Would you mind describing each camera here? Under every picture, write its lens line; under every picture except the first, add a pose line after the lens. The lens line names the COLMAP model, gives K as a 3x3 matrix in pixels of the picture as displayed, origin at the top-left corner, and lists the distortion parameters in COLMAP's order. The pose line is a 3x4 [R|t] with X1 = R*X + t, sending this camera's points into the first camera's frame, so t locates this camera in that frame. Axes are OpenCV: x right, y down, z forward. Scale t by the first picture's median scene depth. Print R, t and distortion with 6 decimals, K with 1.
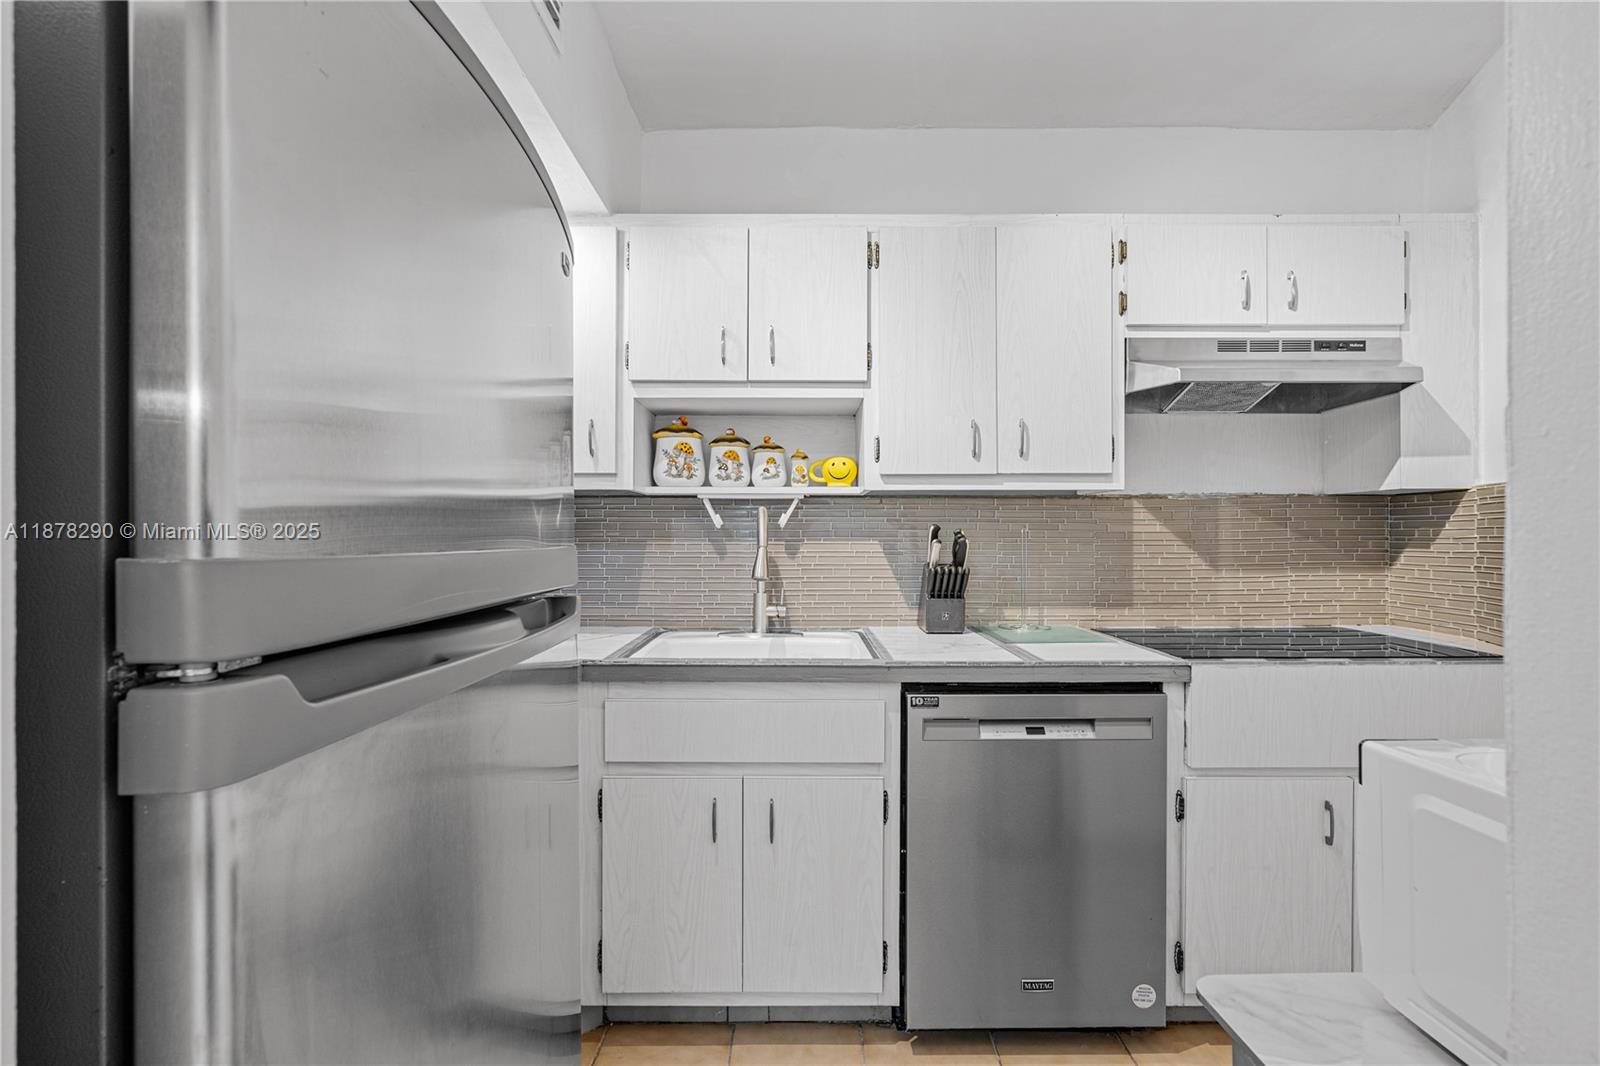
lens RADIAL K [[722.0, 0, 798.1], [0, 722.0, 533.9], [0, 0, 1]] dist [-0.008978, 0.003813]
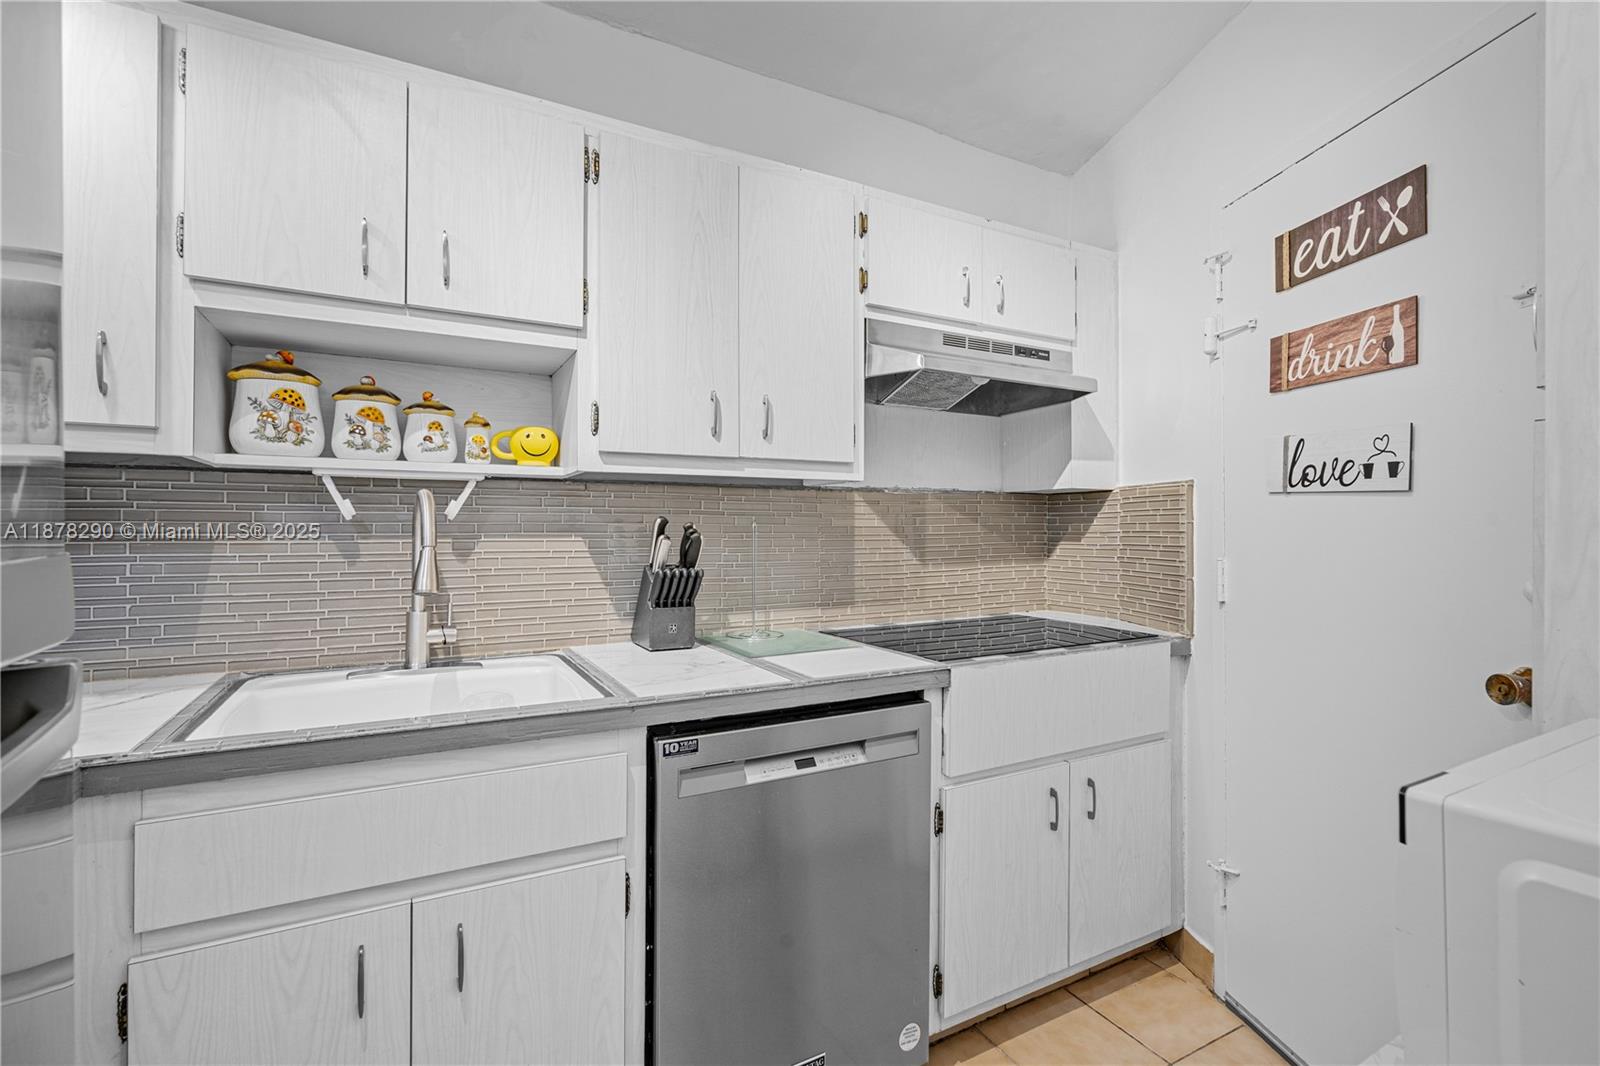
lens RADIAL K [[722.0, 0, 791.4], [0, 722.0, 525.9], [0, 0, 1]] dist [-0.008978, 0.003813]
pose [[0.881057, 0.002311, 0.473004, -0.065771], [-0.000968, 0.999995, -0.003082, -0.000522], [-0.473009, 0.002257, 0.881055, 0.211248]]
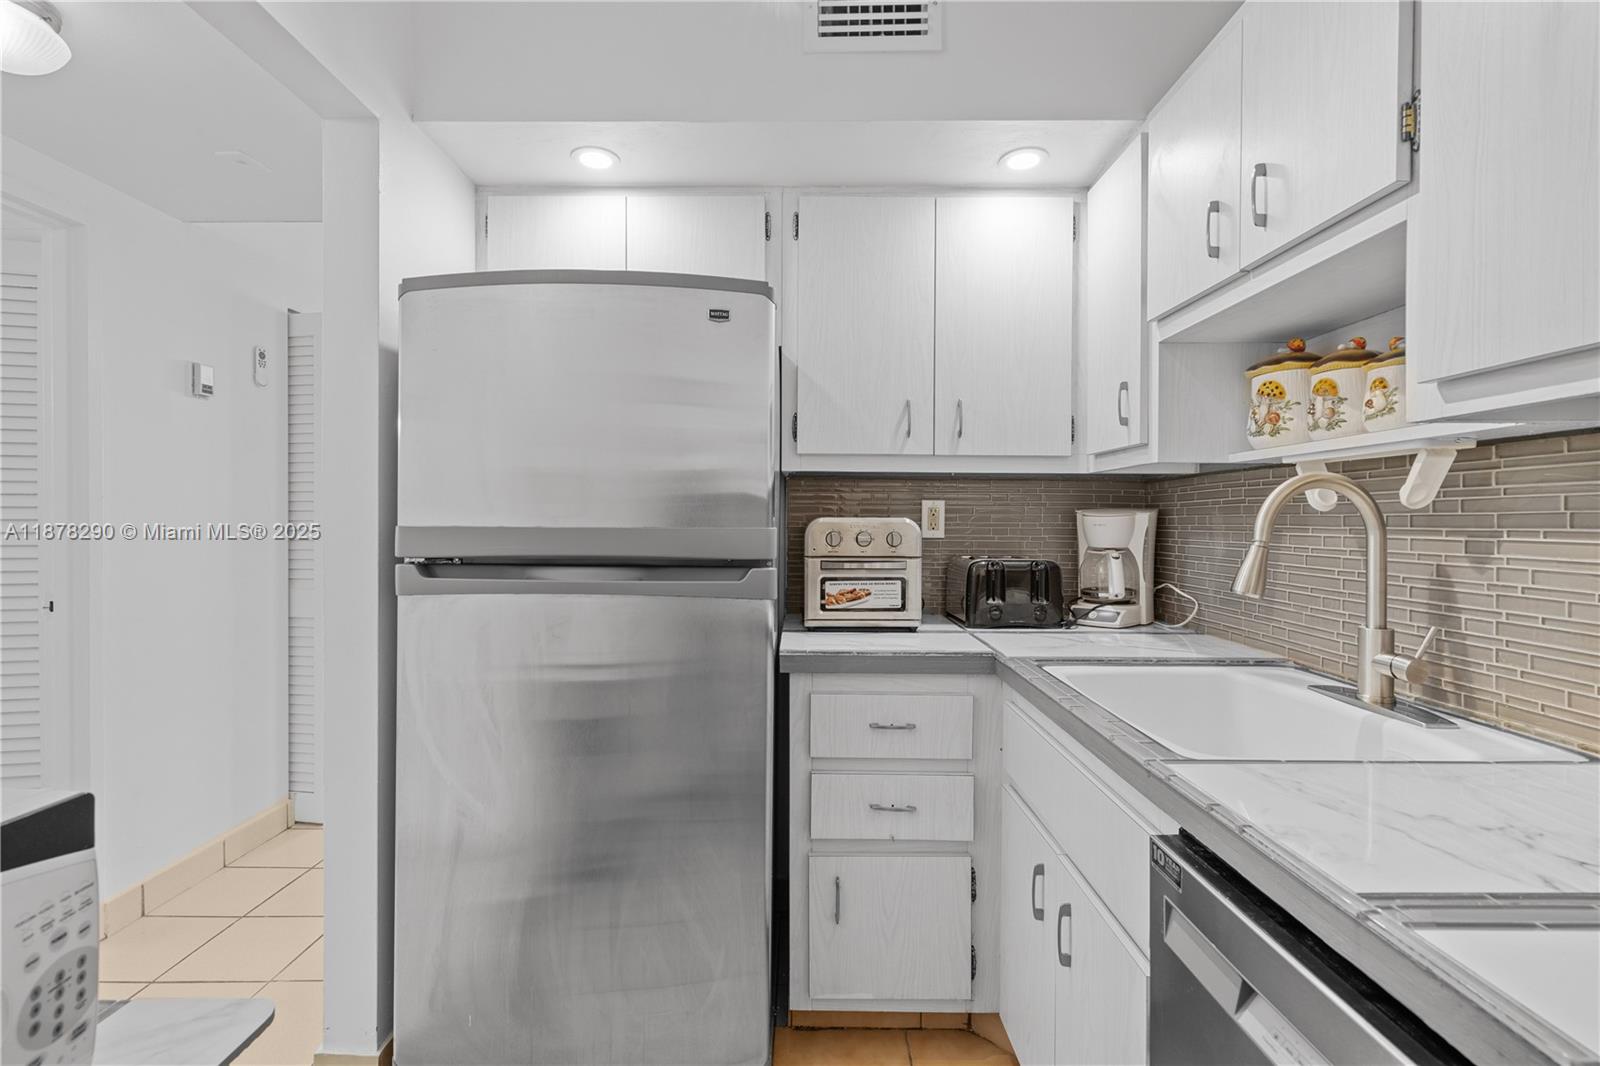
lens RADIAL K [[722.0, 0, 795.7], [0, 722.0, 528.7], [0, 0, 1]] dist [-0.008978, 0.003813]
pose [[-0.011707, 0.014644, -0.999824, 0.522502], [-0.009066, 0.999850, 0.014751, 0.002863], [0.999890, 0.009237, -0.011572, 0.588115]]
